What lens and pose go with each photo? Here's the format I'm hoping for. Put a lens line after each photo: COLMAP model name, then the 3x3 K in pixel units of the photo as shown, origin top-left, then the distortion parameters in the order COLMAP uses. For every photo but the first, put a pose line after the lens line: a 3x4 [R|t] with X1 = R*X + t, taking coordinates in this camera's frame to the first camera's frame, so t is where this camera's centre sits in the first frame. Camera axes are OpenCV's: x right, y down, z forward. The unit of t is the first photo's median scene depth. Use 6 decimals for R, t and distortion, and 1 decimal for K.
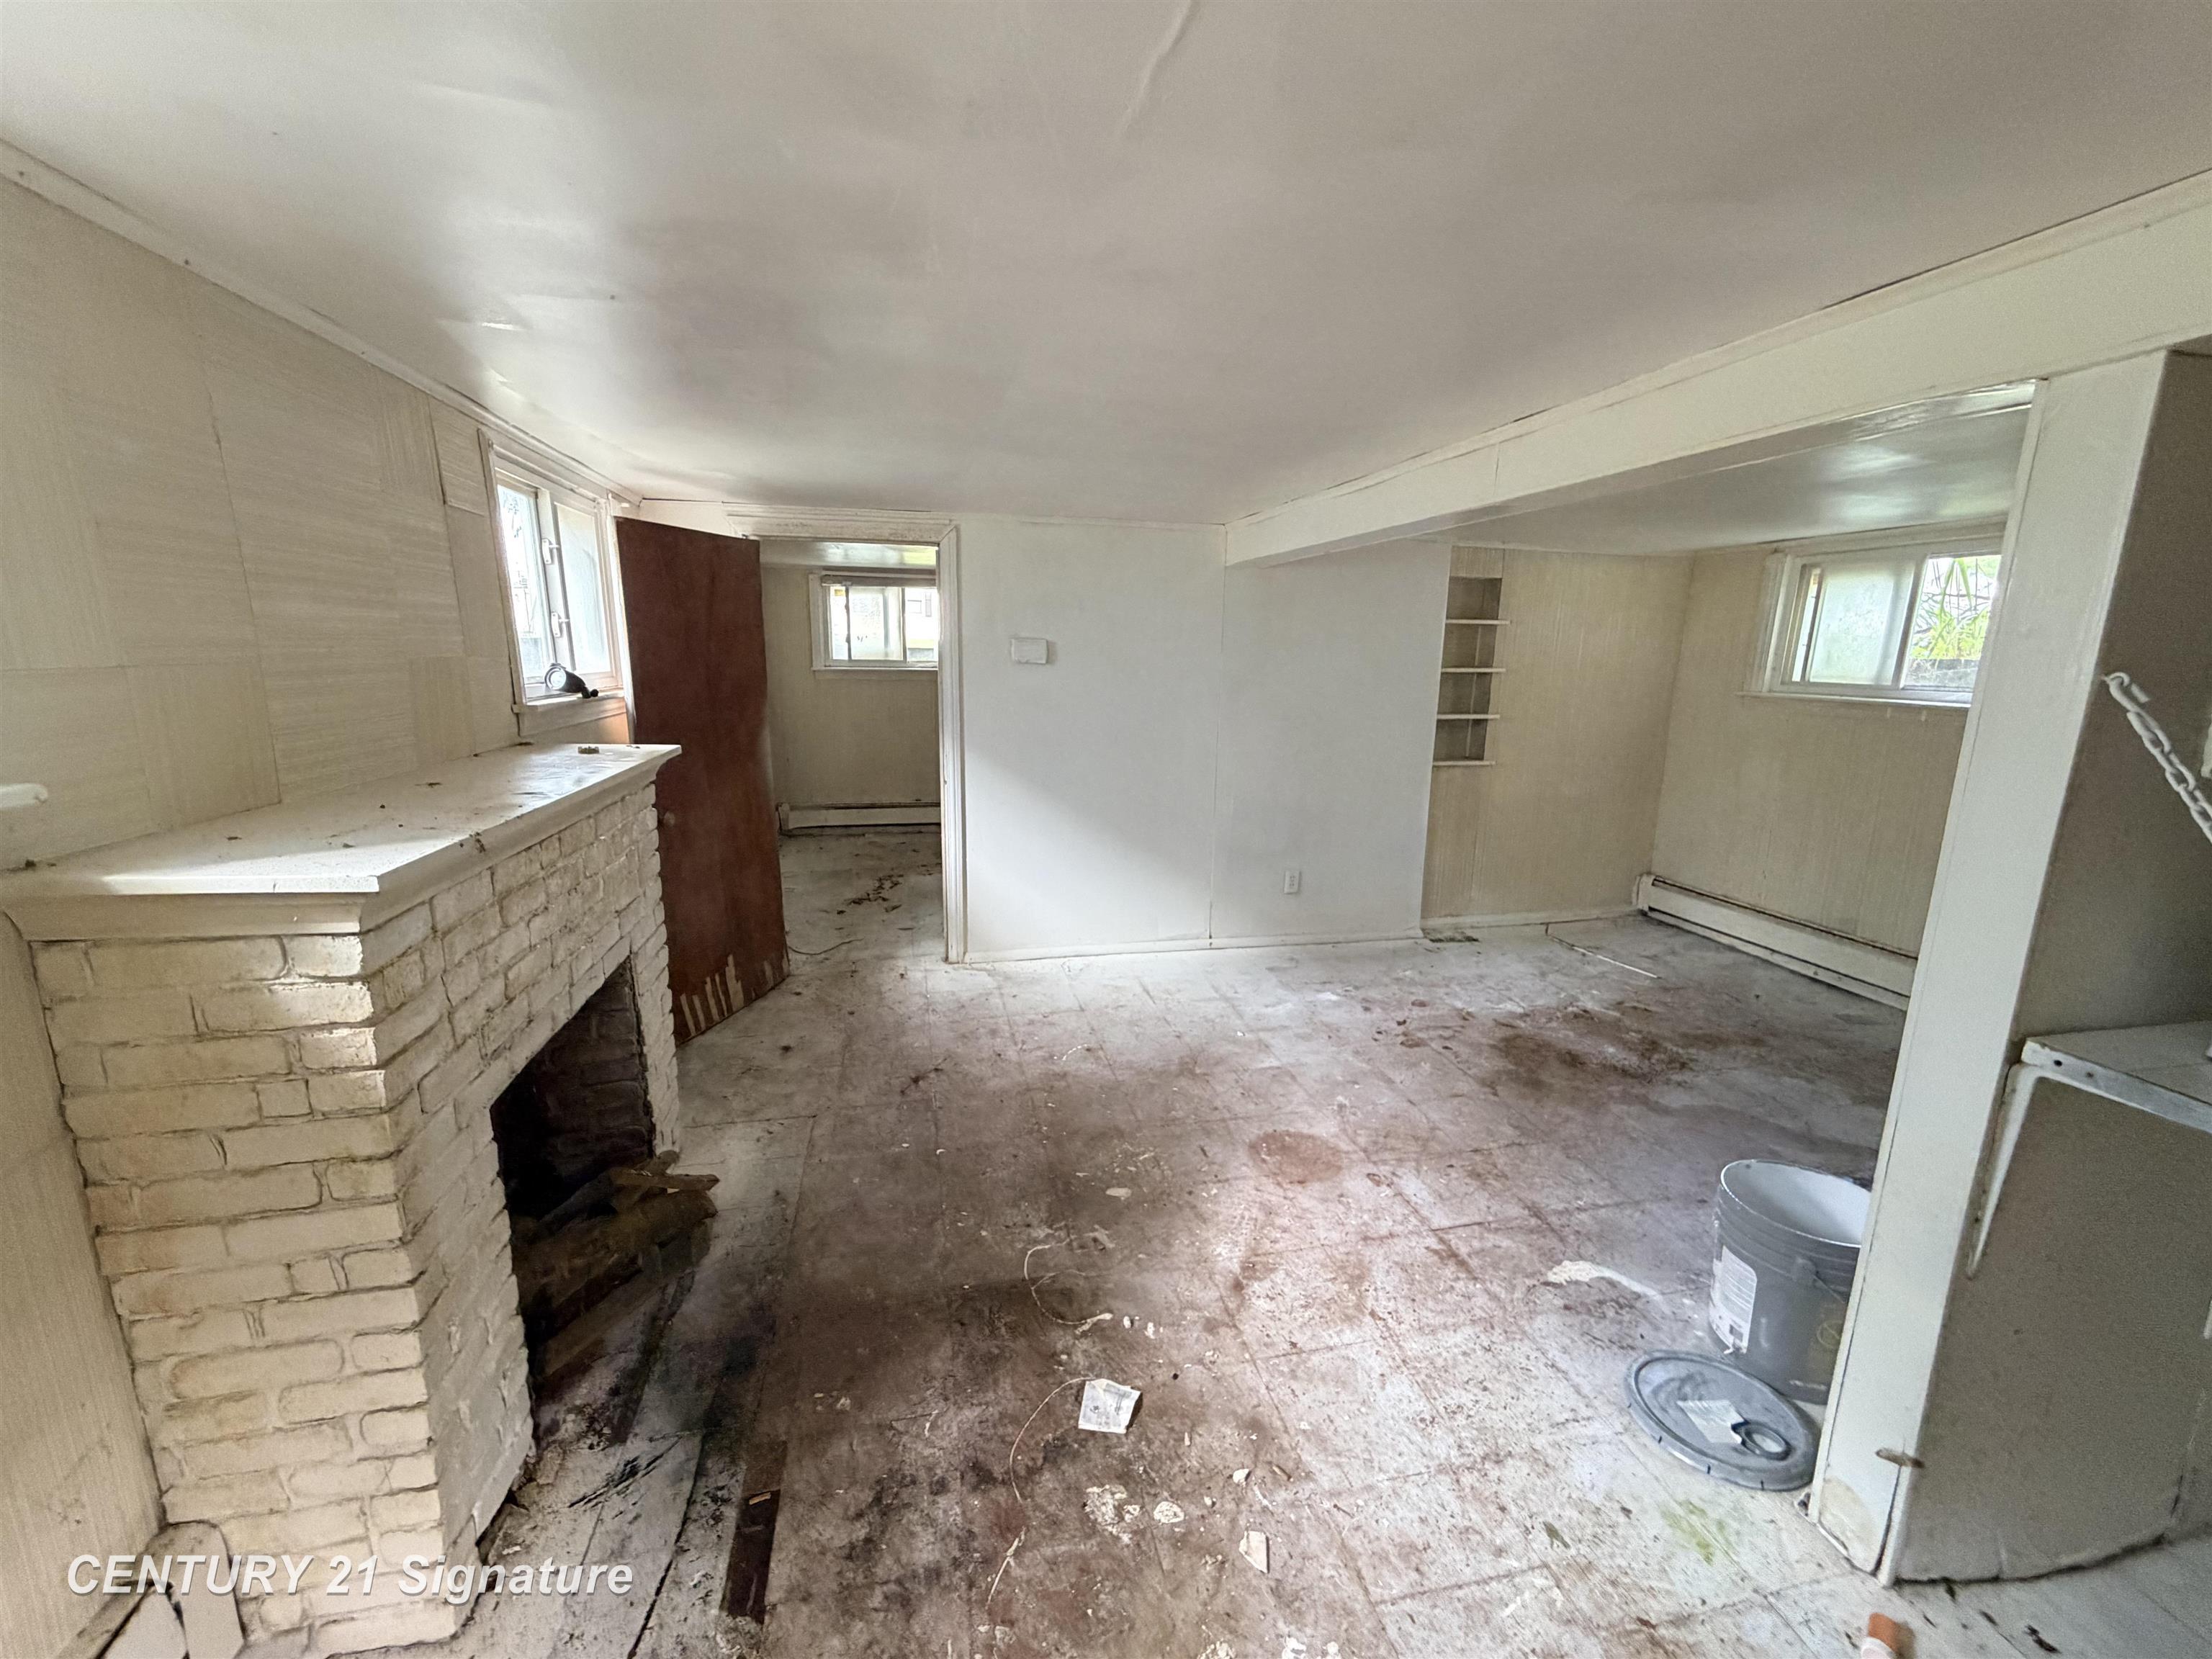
lens RADIAL K [[881.1, 0, 1103.1], [0, 881.1, 829.2], [0, 0, 1]] dist [-0.000014, 0.000172]
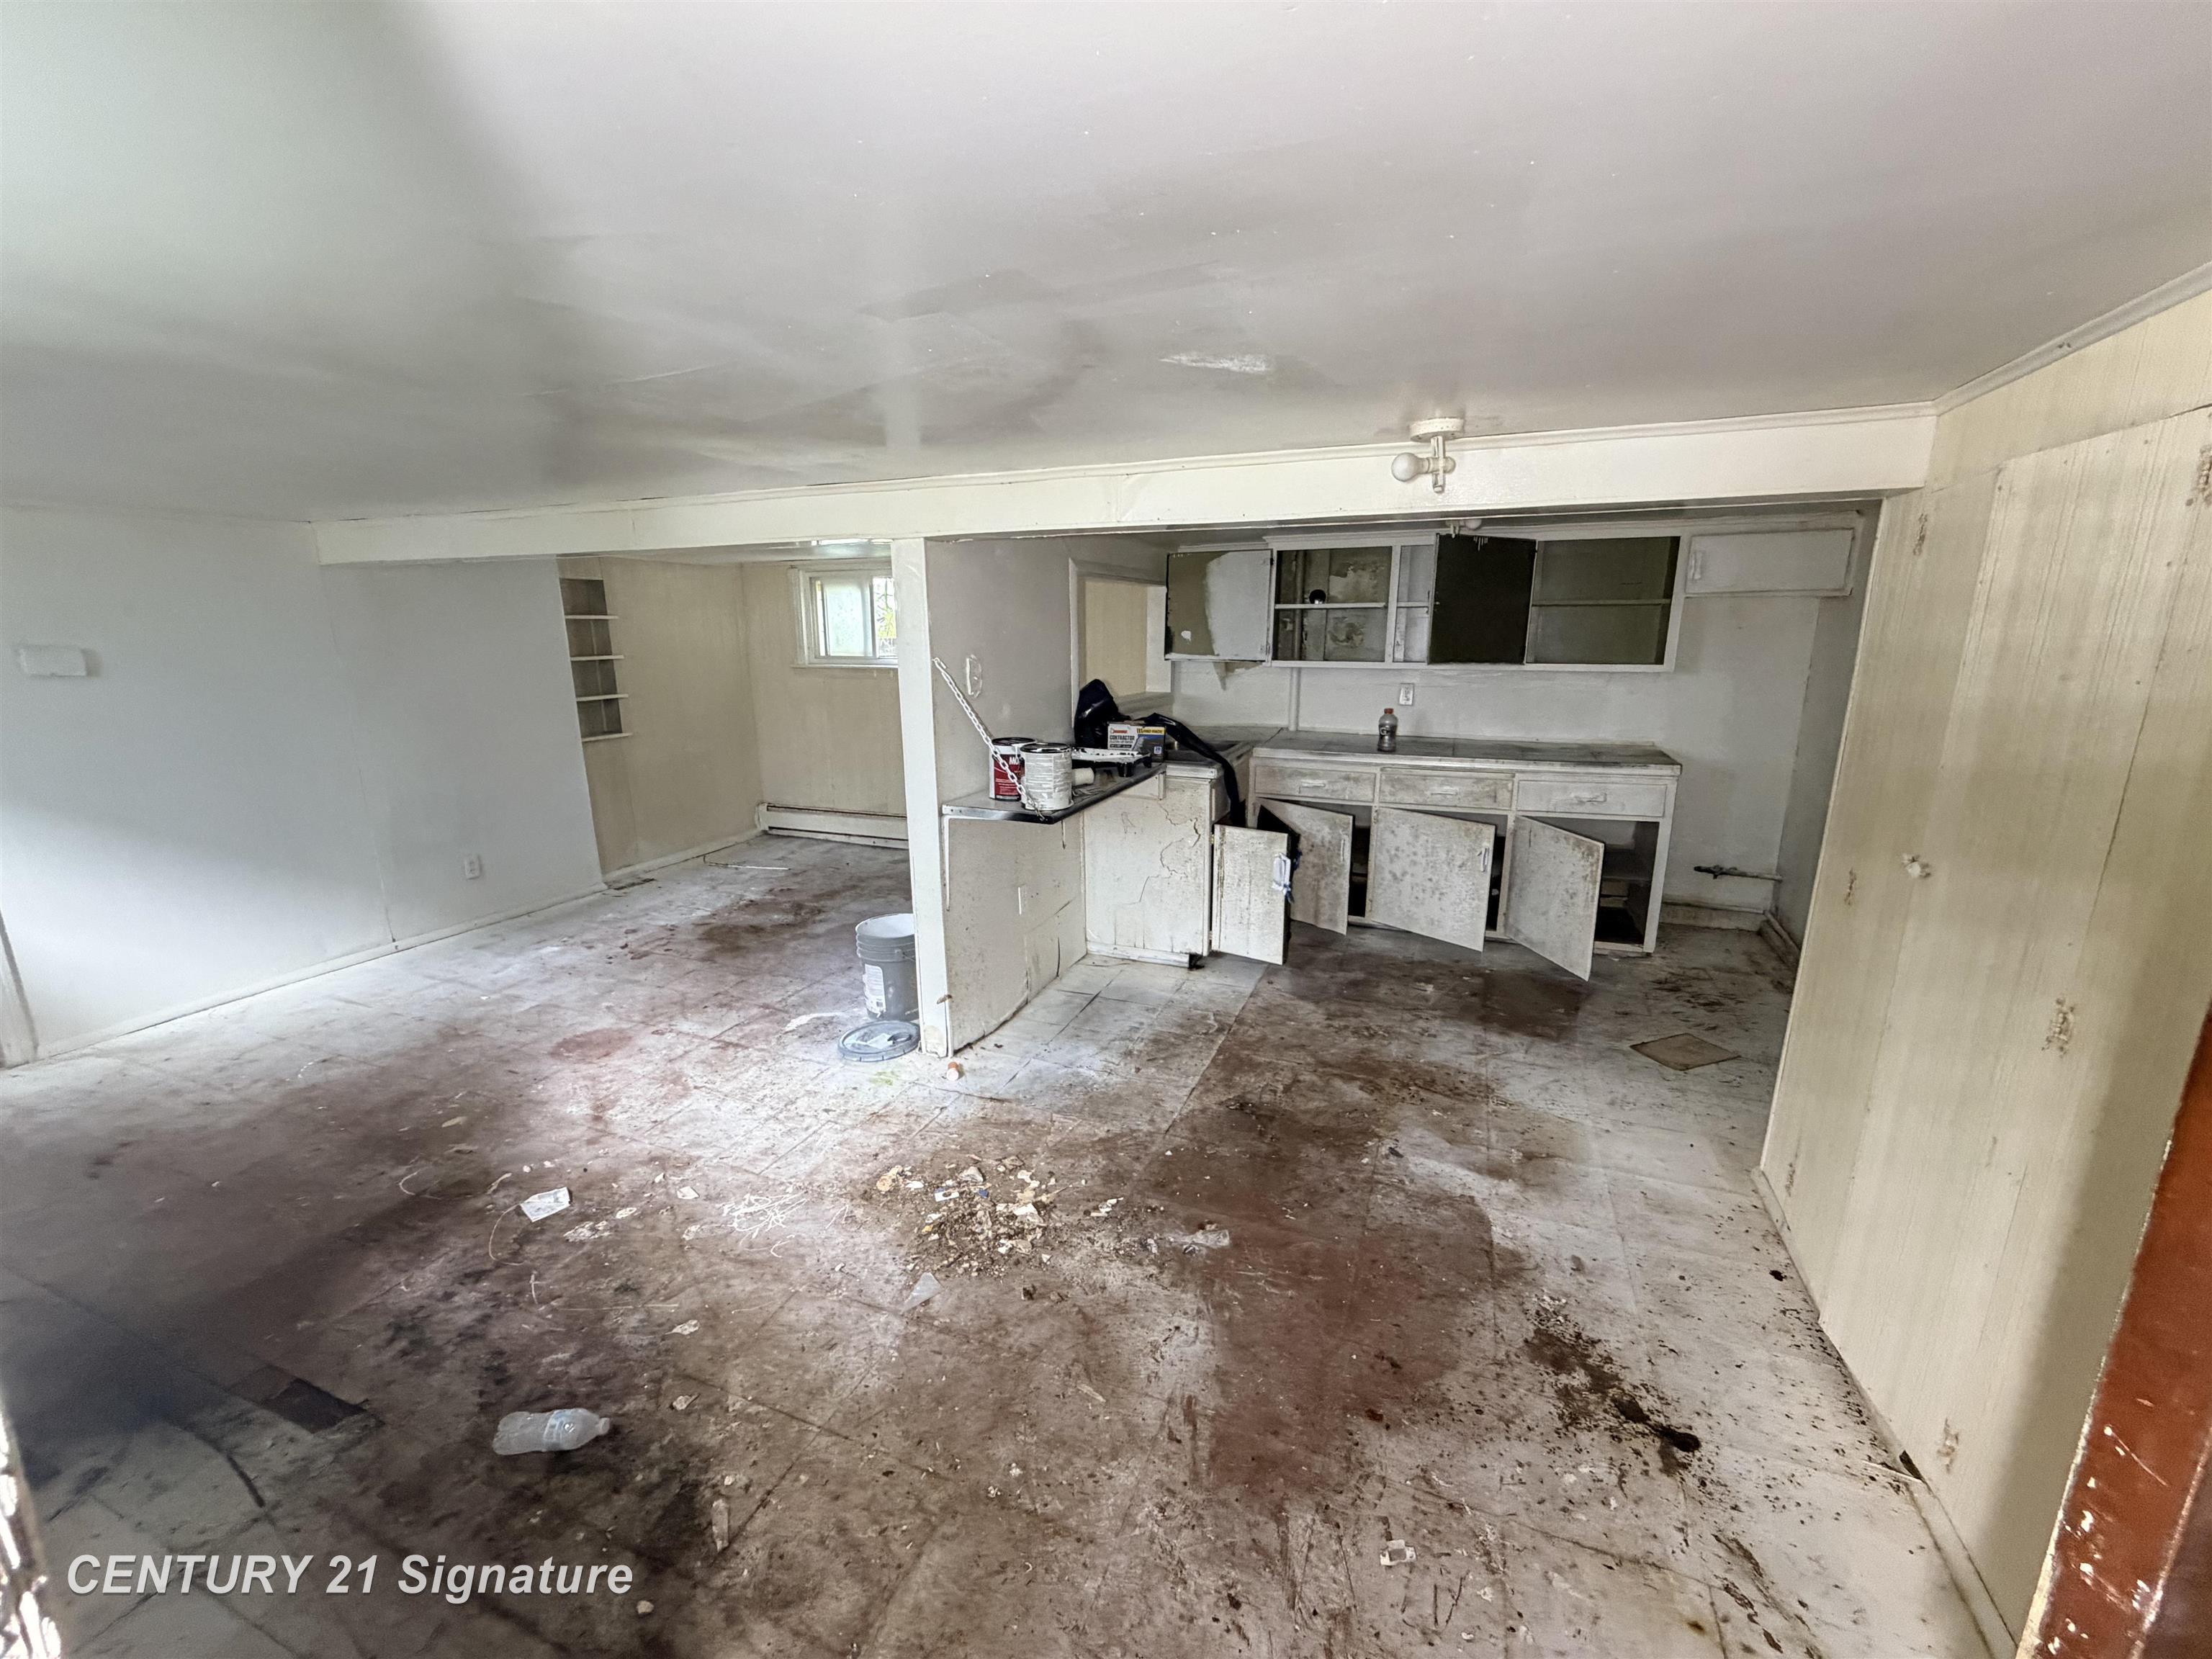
lens RADIAL K [[881.1, 0, 1104.3], [0, 881.1, 824.5], [0, 0, 1]] dist [-0.000014, 0.000172]
pose [[0.561329, -0.197607, 0.803655, -0.287903], [0.179228, 0.977056, 0.115059, 0.035539], [-0.807953, 0.079452, 0.583866, -0.333458]]
